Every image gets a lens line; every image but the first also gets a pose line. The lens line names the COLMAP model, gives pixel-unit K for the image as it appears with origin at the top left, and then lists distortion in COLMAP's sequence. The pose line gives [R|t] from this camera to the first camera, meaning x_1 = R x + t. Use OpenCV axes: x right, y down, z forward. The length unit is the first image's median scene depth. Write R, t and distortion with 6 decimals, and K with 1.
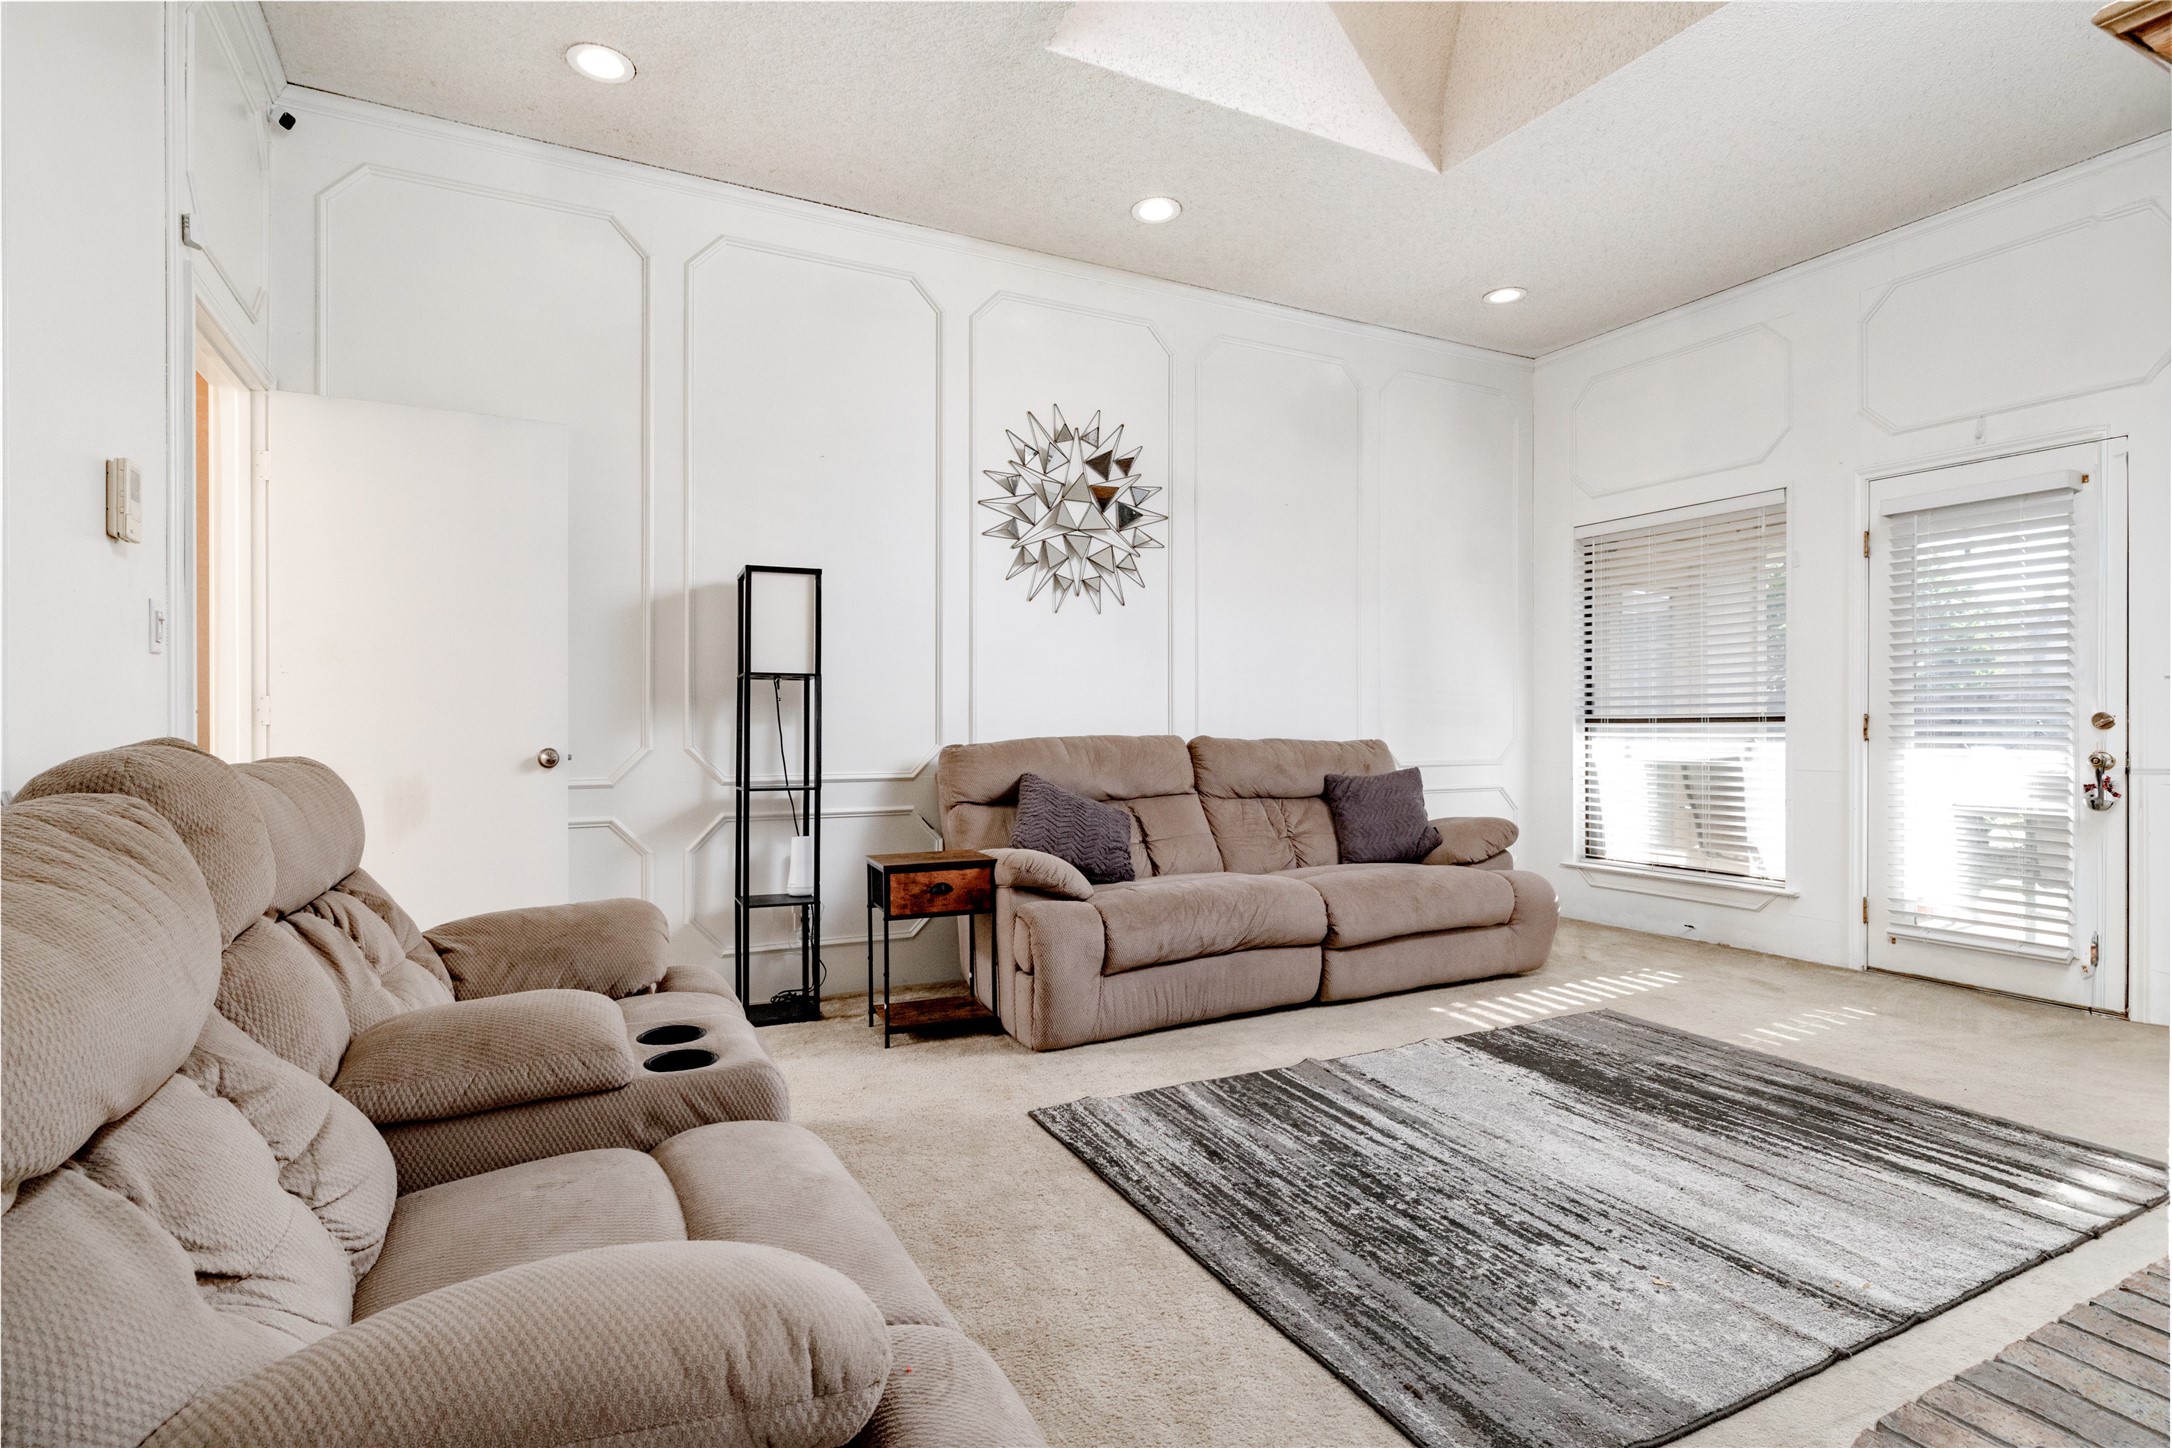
lens RADIAL K [[1073.3, 0, 1075.7], [0, 1073.3, 731.2], [0, 0, 1]] dist [-0.001953, 0.000776]
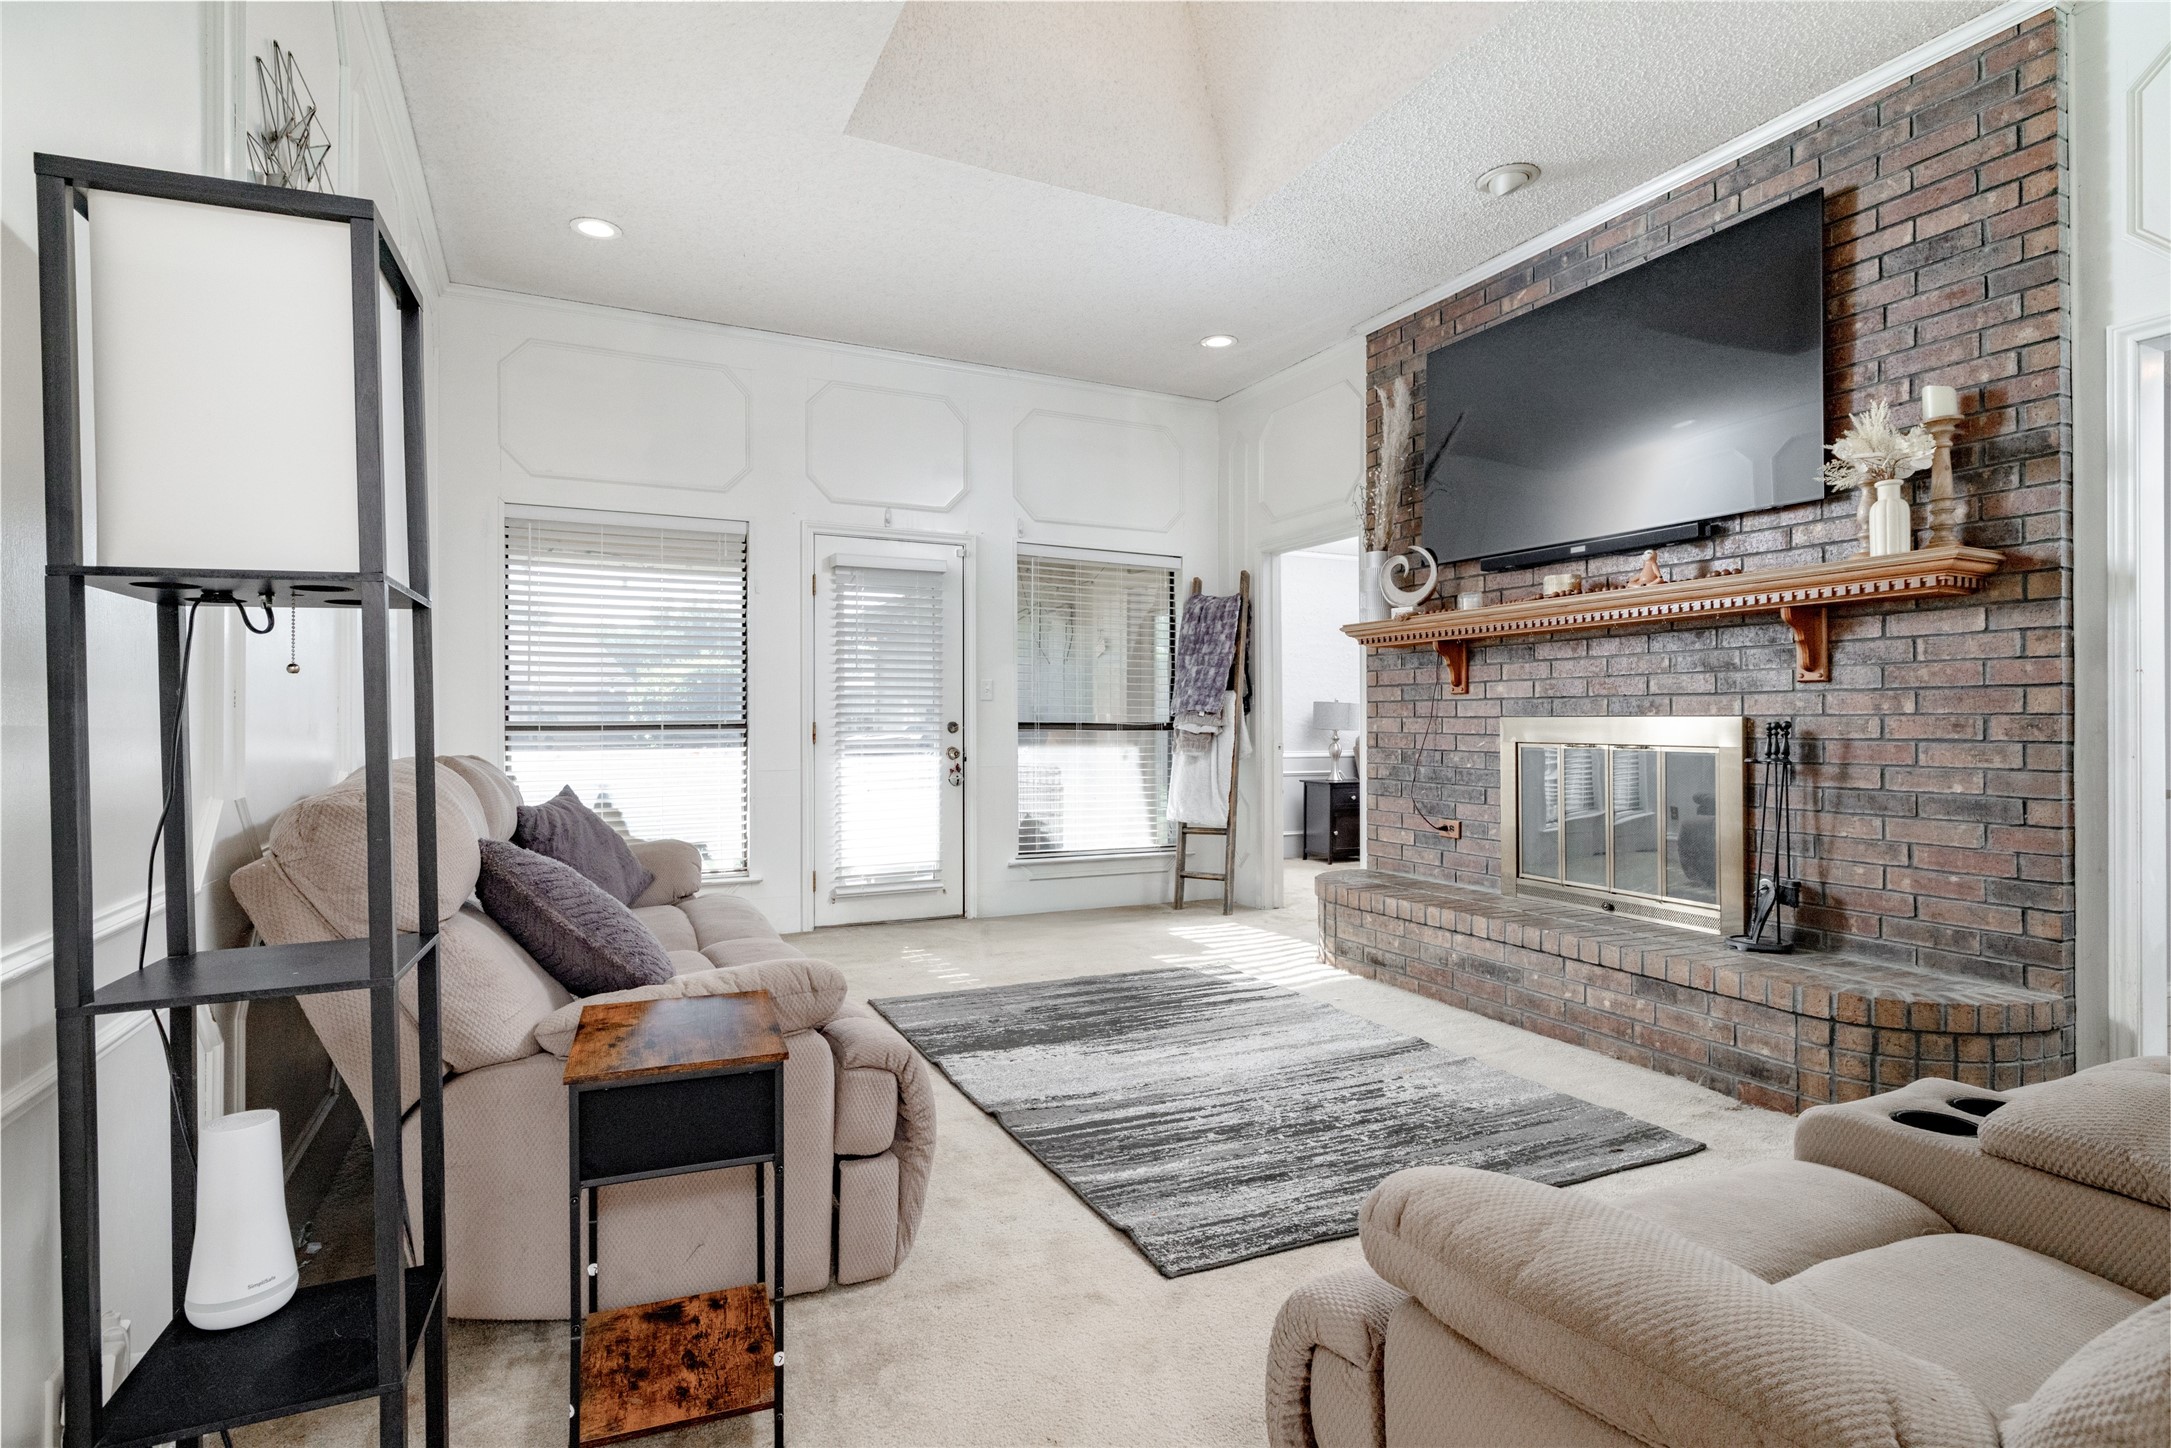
lens RADIAL K [[1072.9, 0, 1082.8], [0, 1072.9, 725.8], [0, 0, 1]] dist [-0.001953, 0.000776]
pose [[0.018051, -0.001454, 0.999836, -0.796842], [0.009582, 0.999953, 0.001281, -0.016613], [-0.999791, 0.009557, 0.018064, 1.084170]]
